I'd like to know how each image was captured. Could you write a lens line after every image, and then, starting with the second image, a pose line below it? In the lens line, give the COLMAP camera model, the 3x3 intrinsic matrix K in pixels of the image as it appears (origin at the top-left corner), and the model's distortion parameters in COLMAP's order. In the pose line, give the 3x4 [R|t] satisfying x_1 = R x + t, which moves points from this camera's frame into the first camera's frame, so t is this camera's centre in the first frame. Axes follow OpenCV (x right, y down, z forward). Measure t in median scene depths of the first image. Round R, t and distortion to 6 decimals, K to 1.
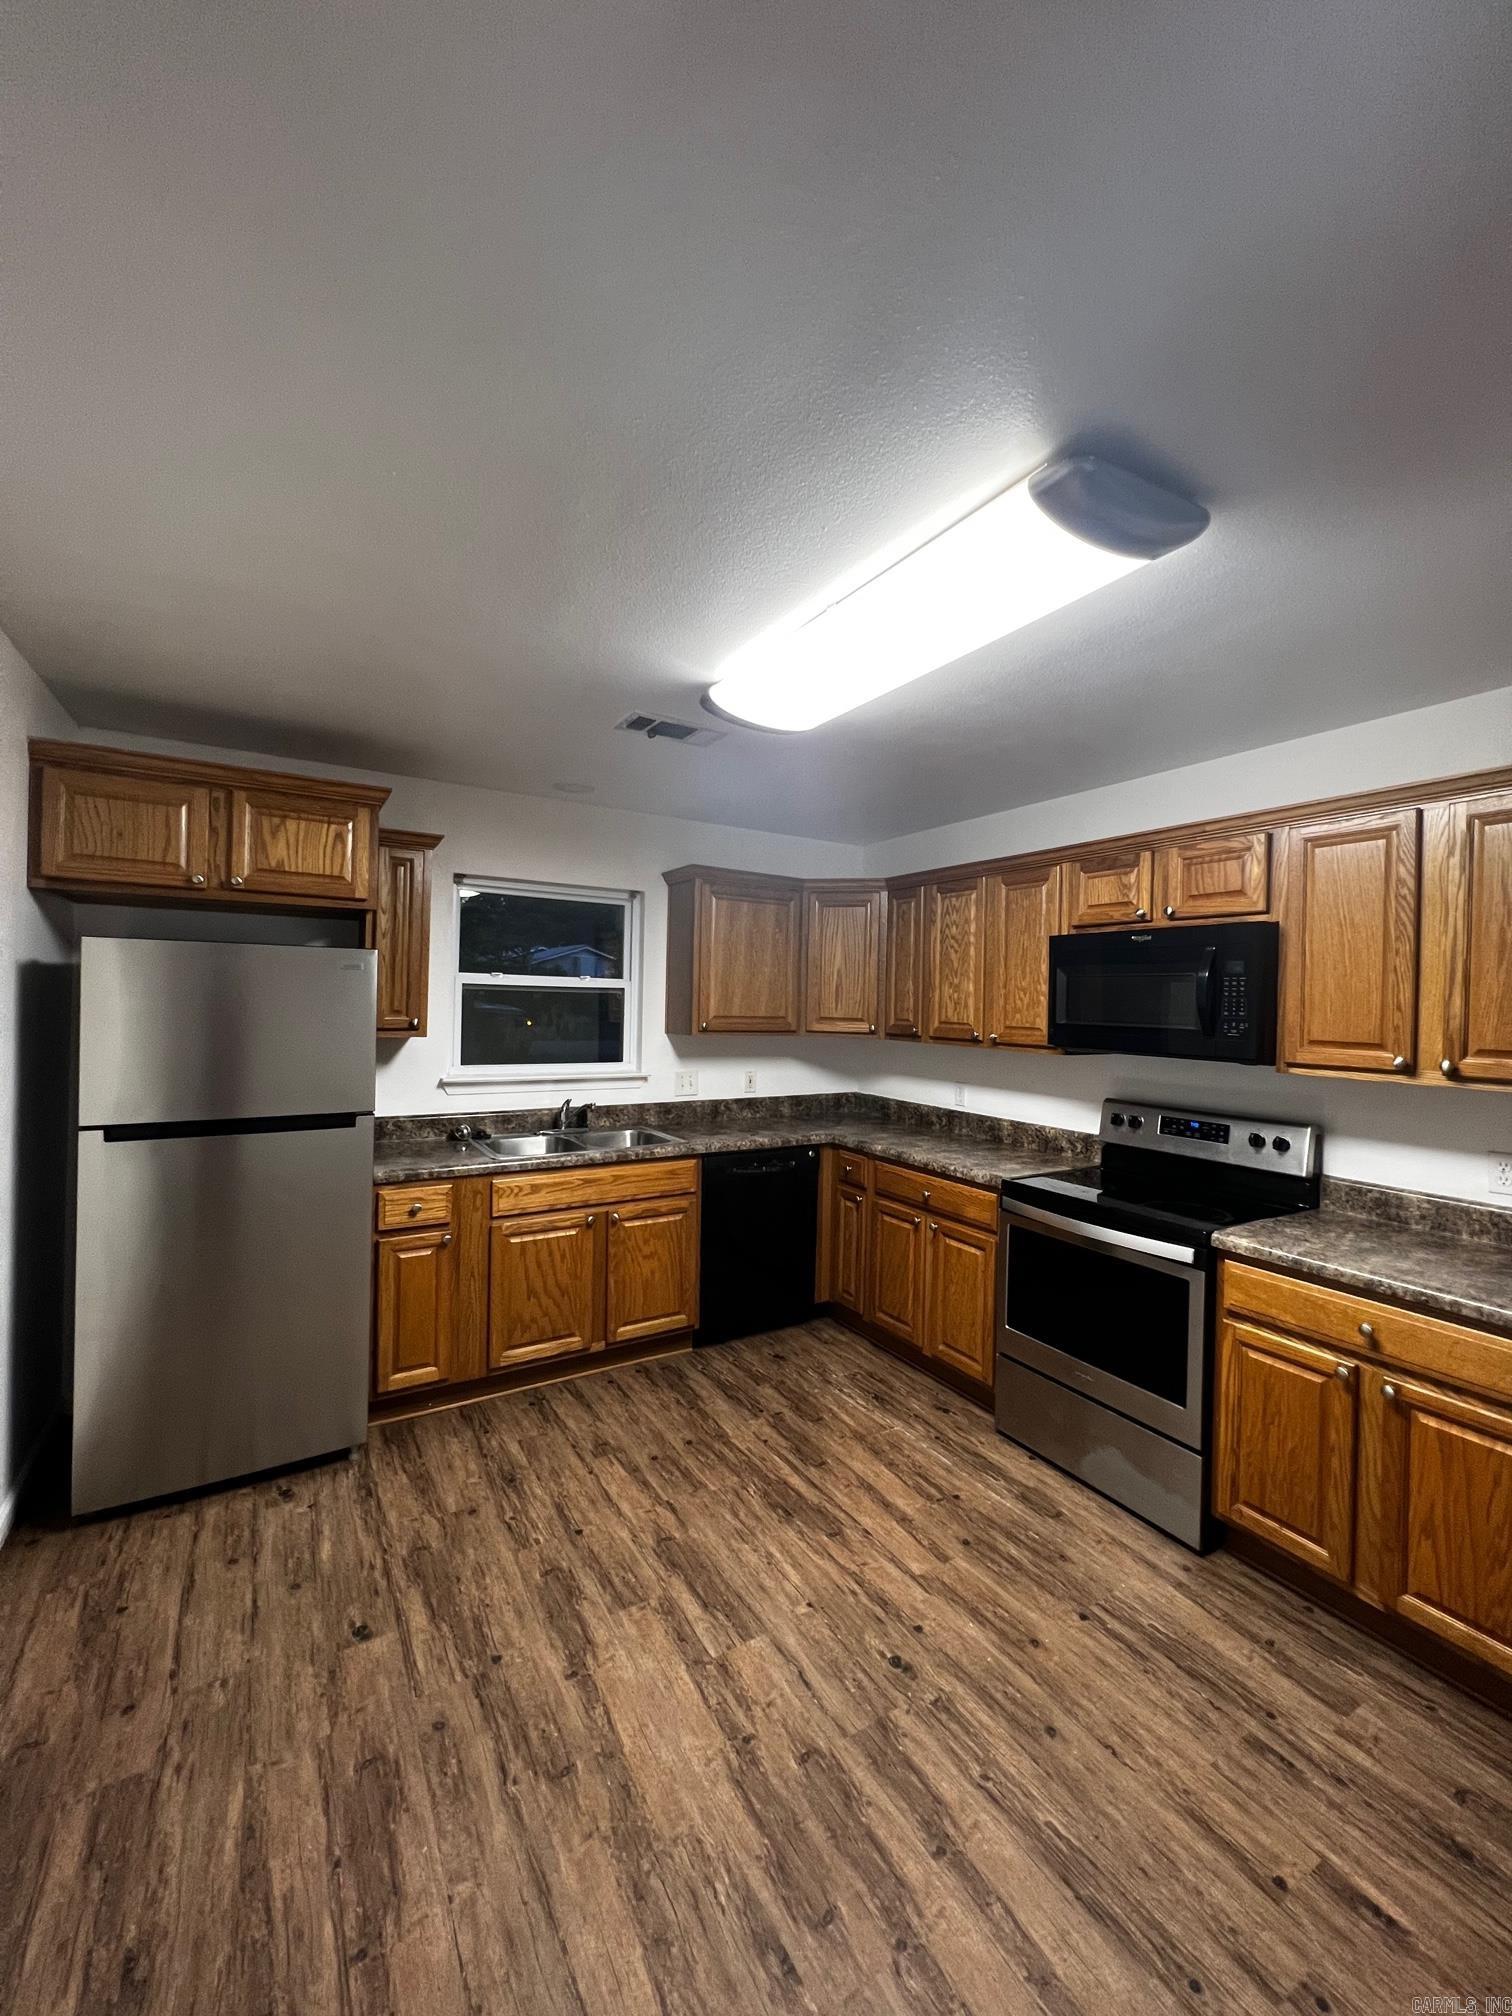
lens RADIAL K [[807.9, 0, 762.6], [0, 807.9, 1002.9], [0, 0, 1]] dist [-0.001081, -0.000004]
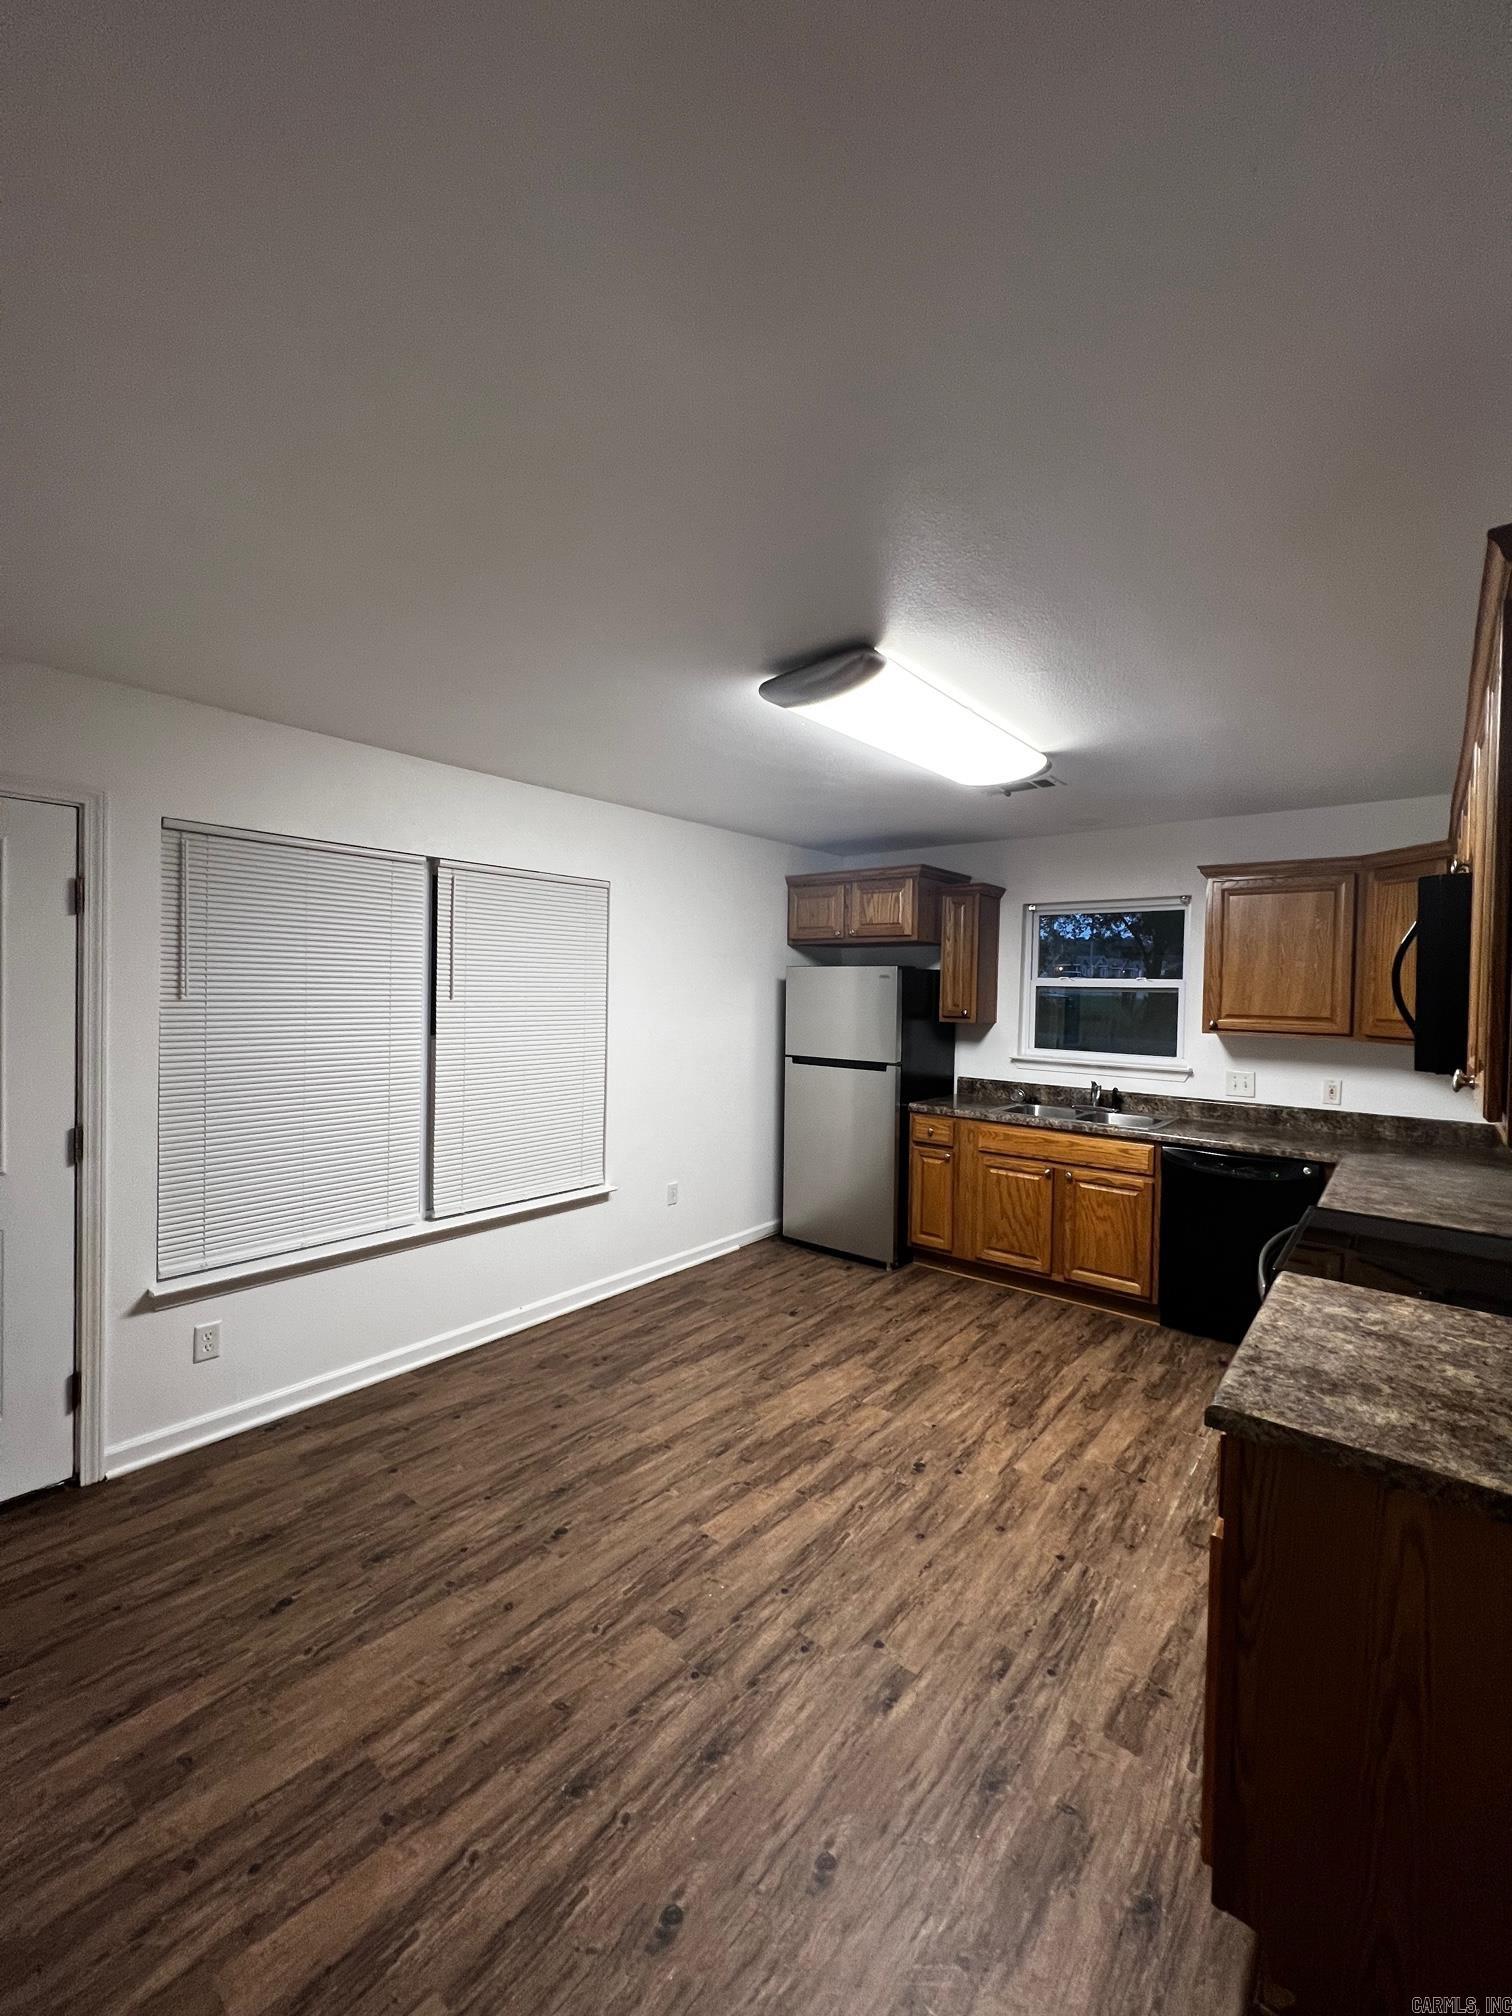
lens RADIAL K [[807.9, 0, 762.6], [0, 807.9, 1002.9], [0, 0, 1]] dist [-0.001081, -0.000004]
pose [[0.329816, 0.002720, -0.944041, 0.999654], [-0.014280, 0.999896, -0.002108, 0.017069], [0.943937, 0.014176, 0.329821, 0.195339]]
